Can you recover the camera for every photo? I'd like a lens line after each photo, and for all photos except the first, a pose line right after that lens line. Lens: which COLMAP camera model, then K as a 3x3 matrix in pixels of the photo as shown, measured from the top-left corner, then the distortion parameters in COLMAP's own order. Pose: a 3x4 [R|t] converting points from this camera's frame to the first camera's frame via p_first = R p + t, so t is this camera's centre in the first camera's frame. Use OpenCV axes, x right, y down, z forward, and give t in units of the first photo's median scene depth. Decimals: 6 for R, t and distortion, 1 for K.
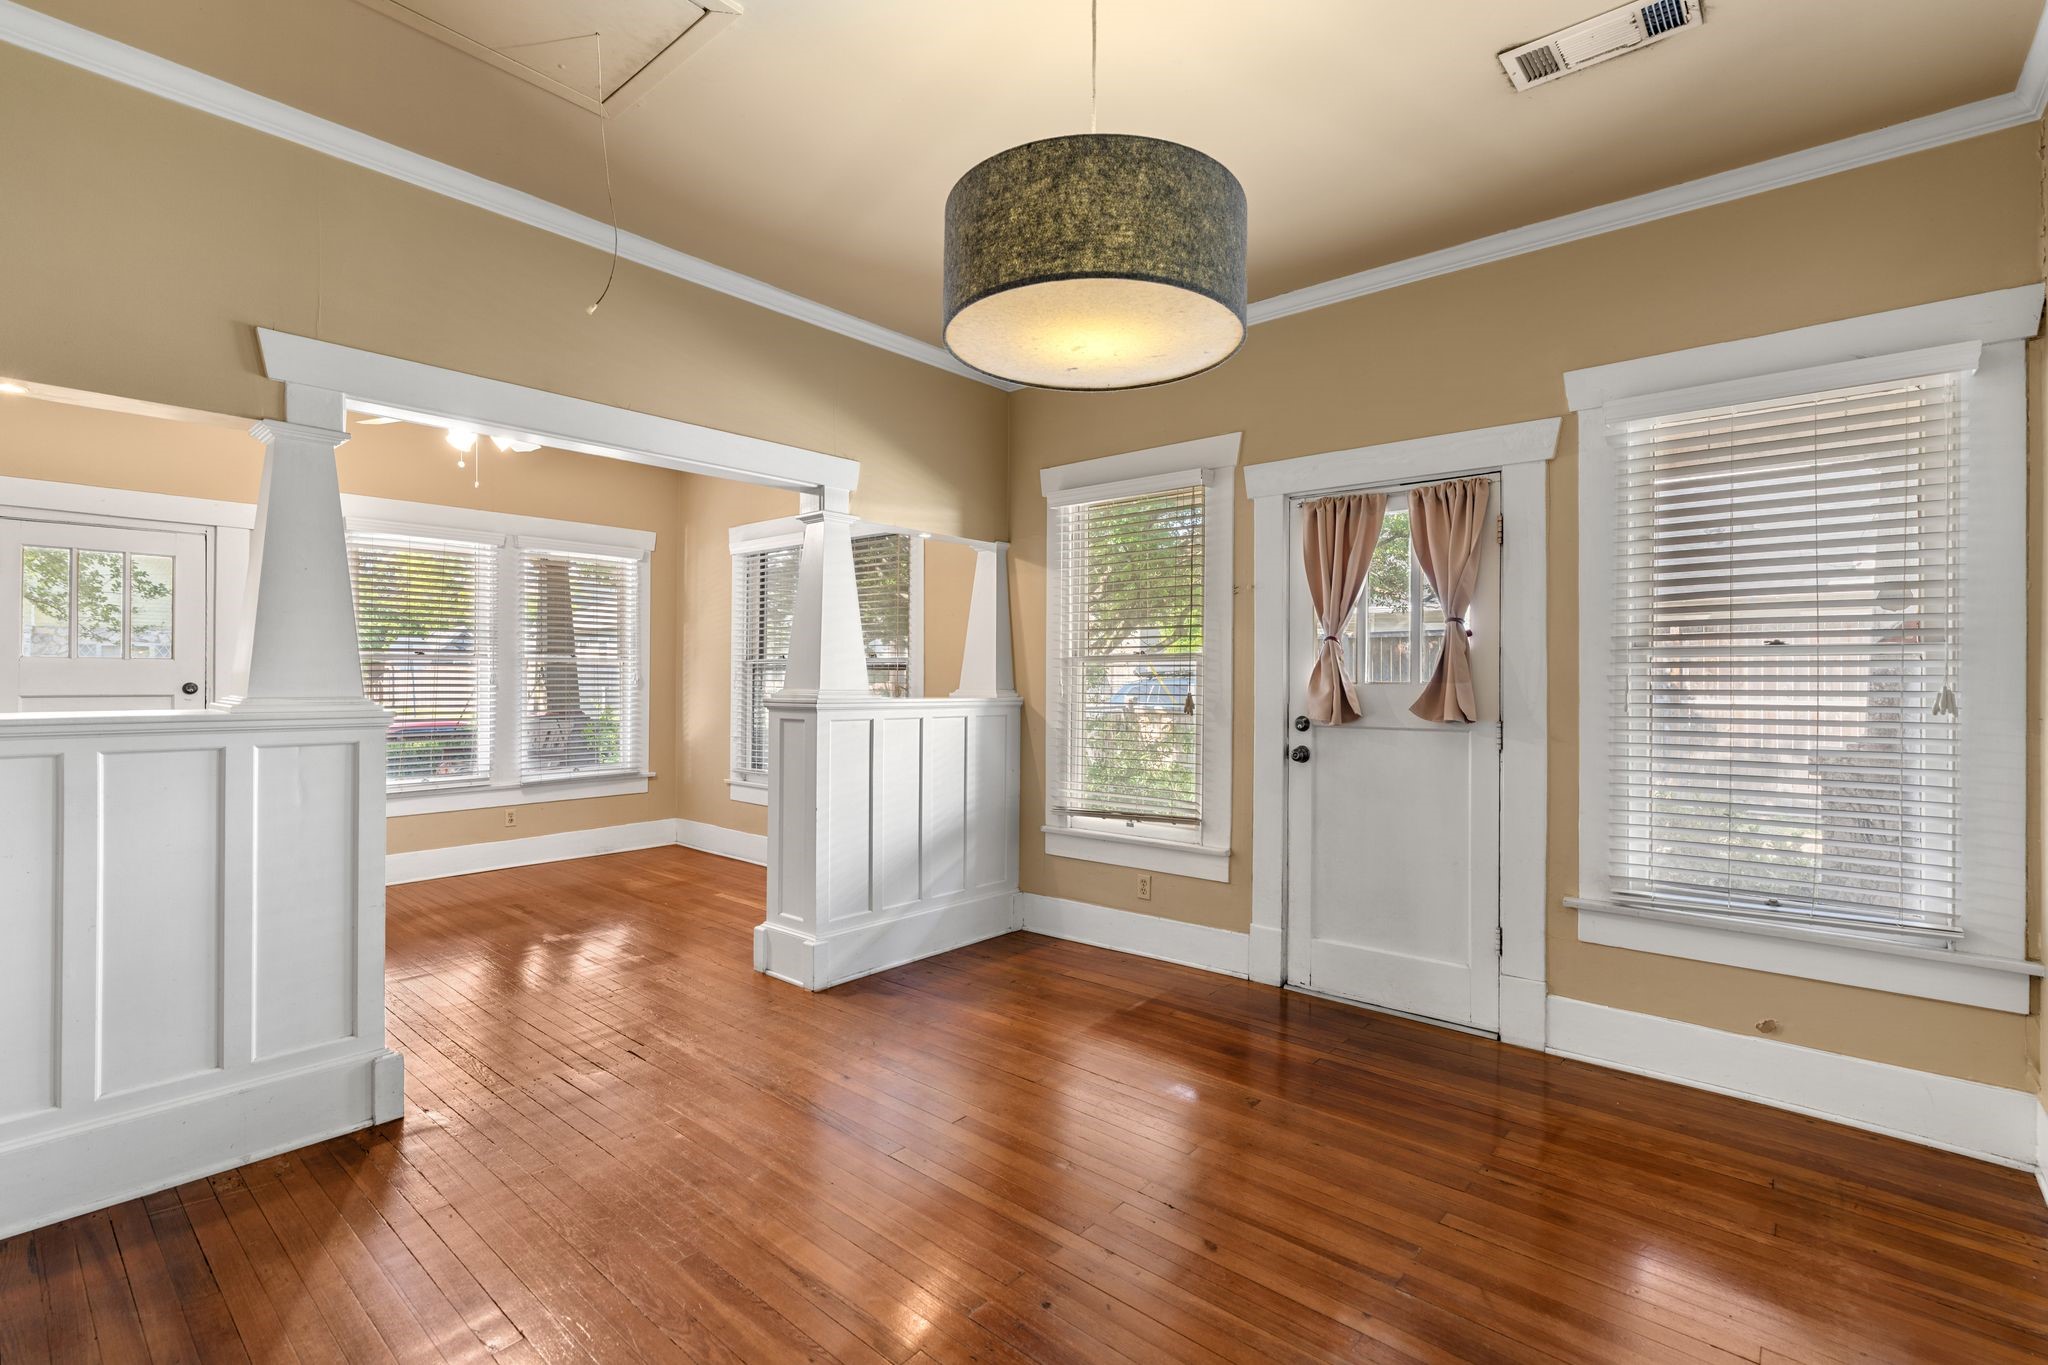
lens RADIAL K [[932.9, 0, 1035.6], [0, 932.9, 685.8], [0, 0, 1]] dist [-0.004504, 0.001606]
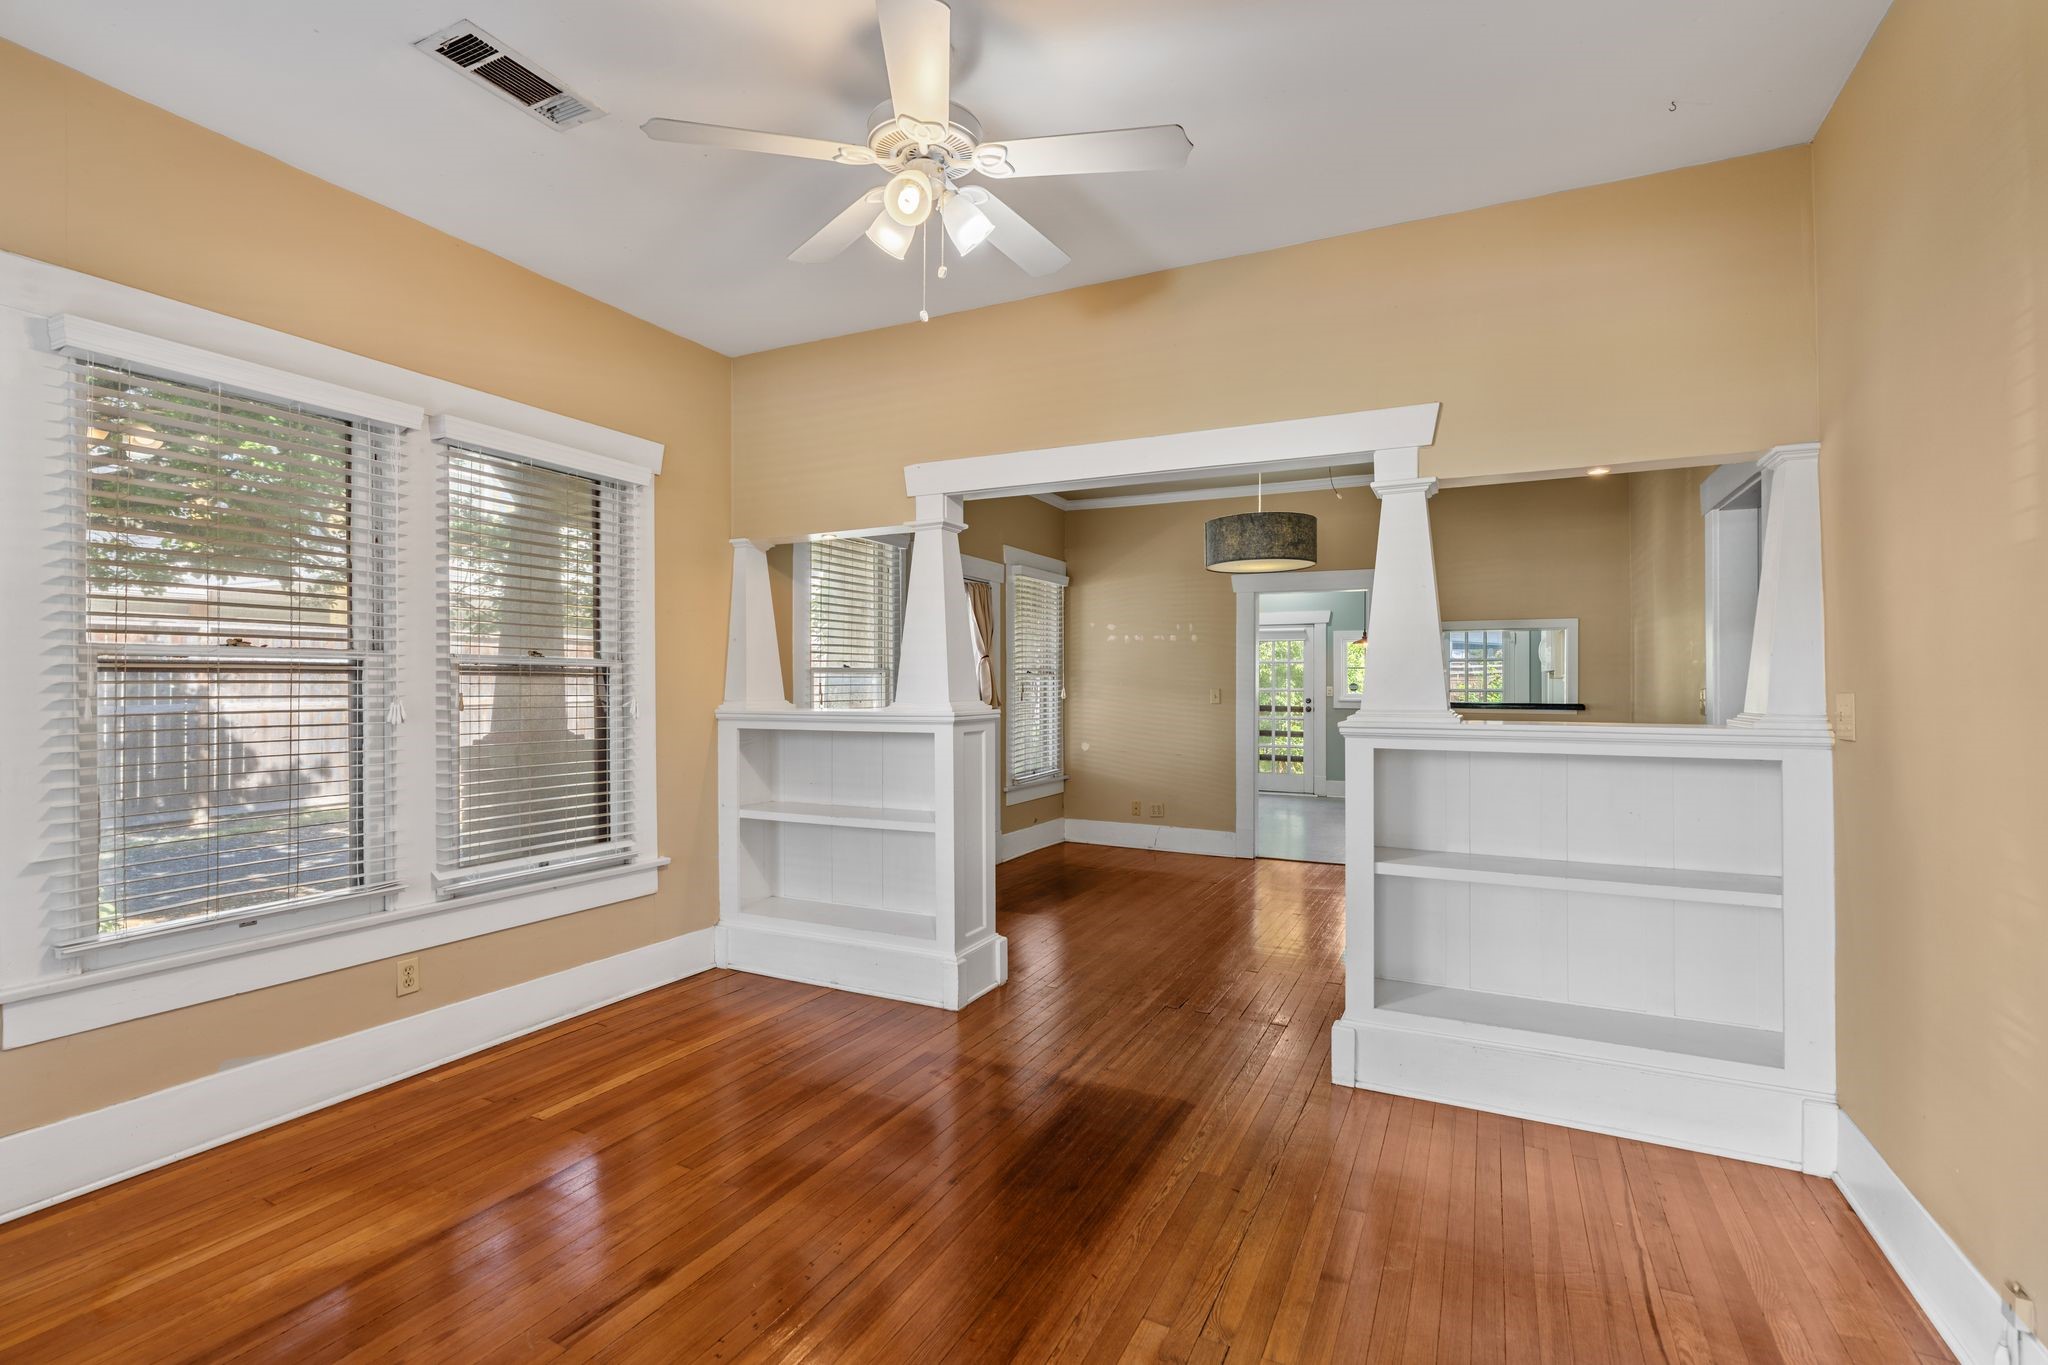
lens RADIAL K [[932.9, 0, 985.9], [0, 932.9, 687.3], [0, 0, 1]] dist [-0.004504, 0.001606]
pose [[-0.210793, -0.010584, 0.977473, -1.471192], [-0.002002, 0.999944, 0.010396, -0.027568], [-0.977529, 0.000234, -0.210803, 1.429888]]
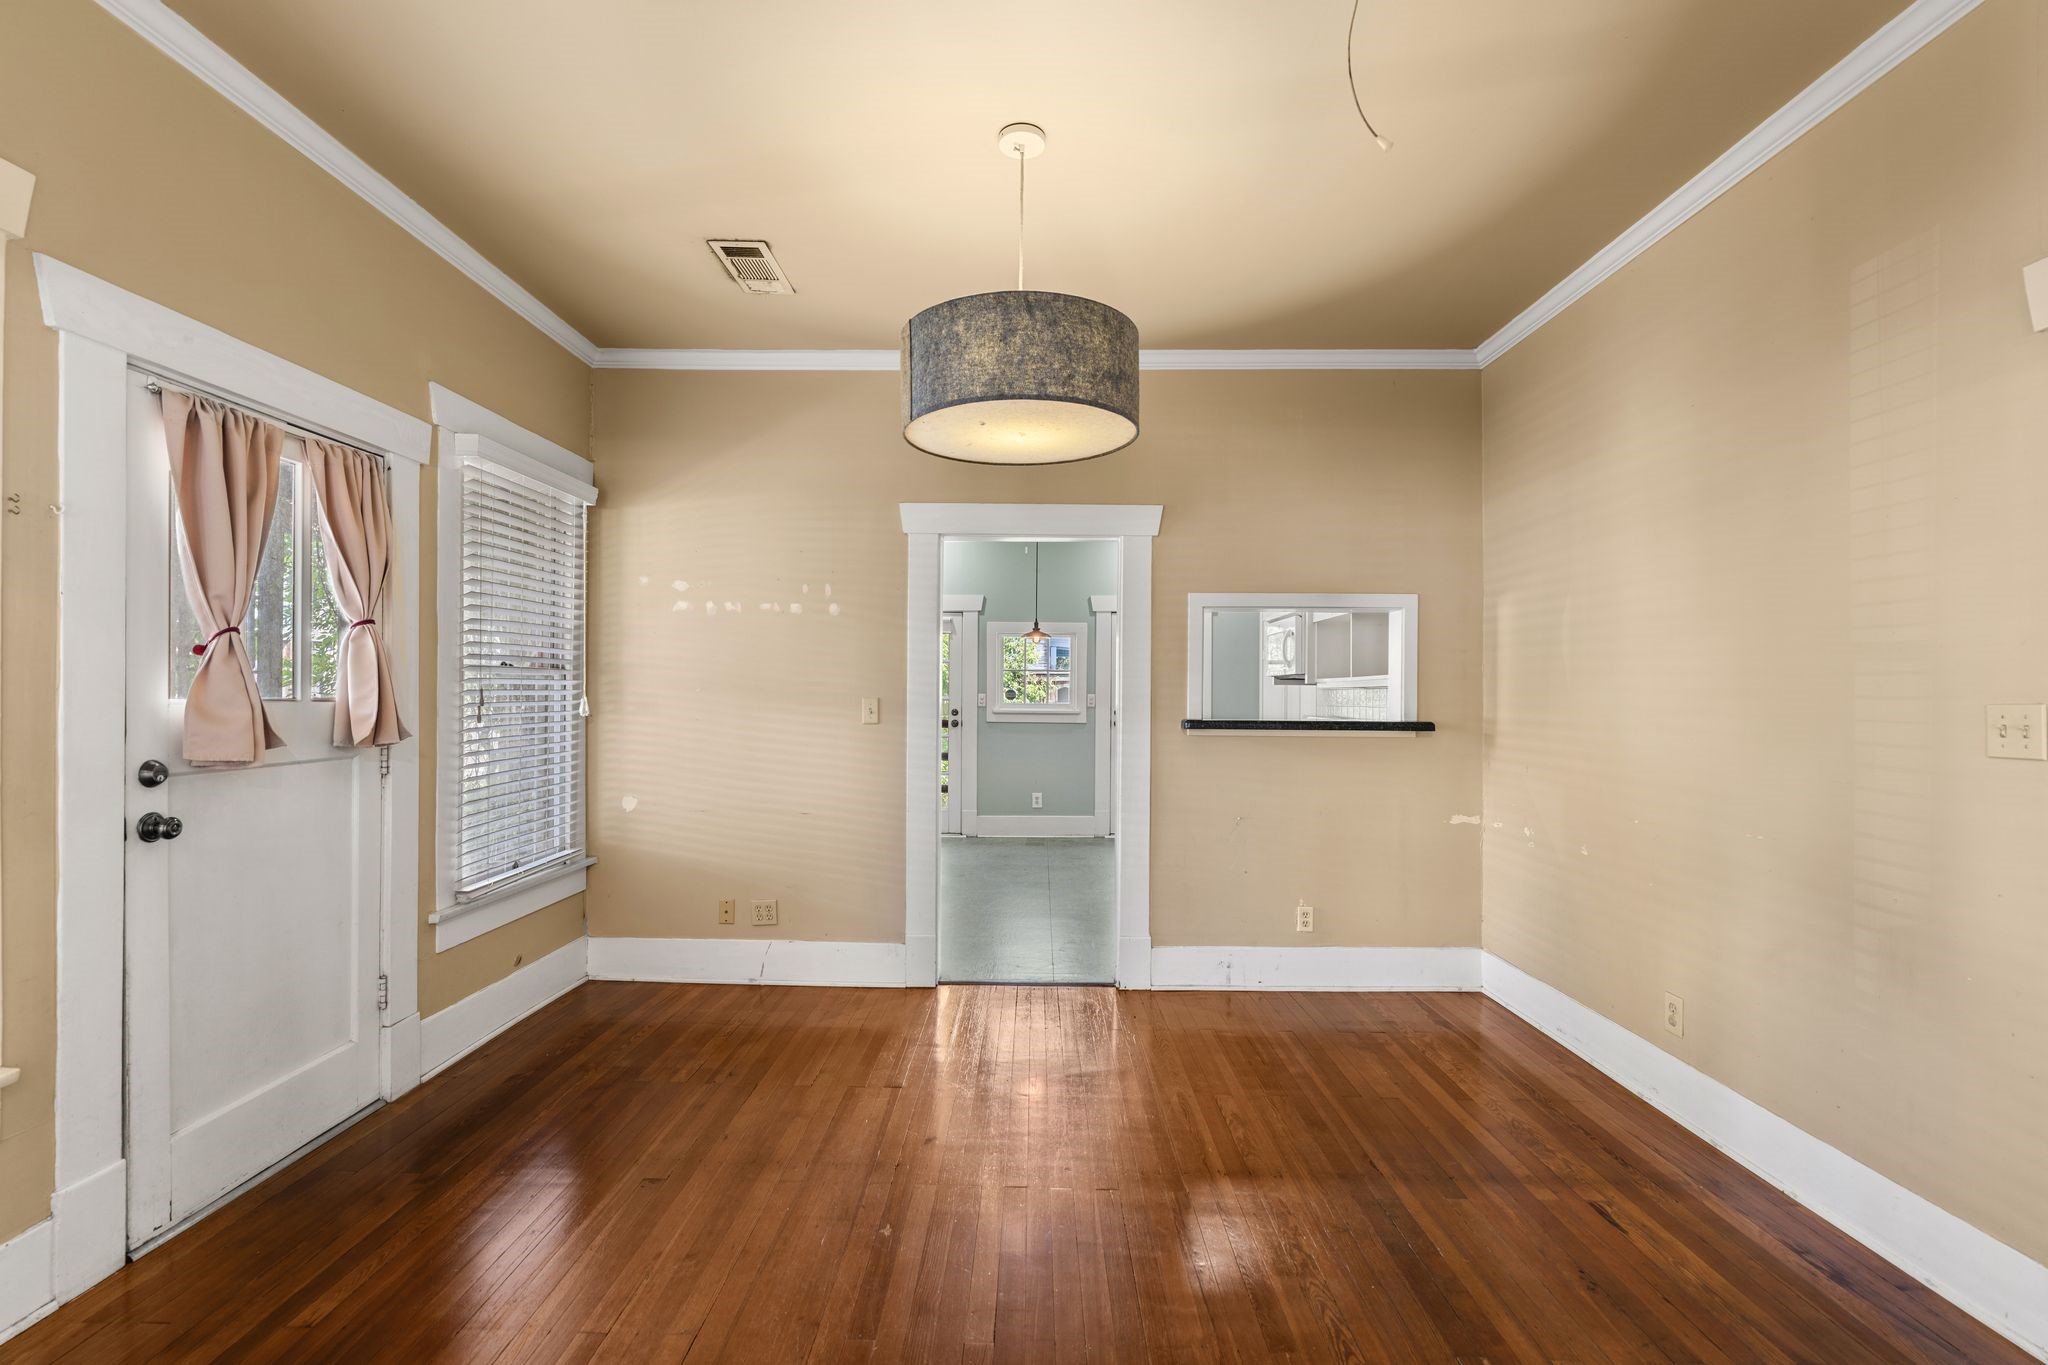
lens RADIAL K [[932.9, 0, 1037.0], [0, 932.9, 687.9], [0, 0, 1]] dist [-0.004504, 0.001606]
pose [[-0.651722, -0.006953, 0.758426, -0.566412], [-0.008629, 0.999961, 0.001752, -0.020117], [-0.758409, -0.005402, -0.651757, 1.101590]]
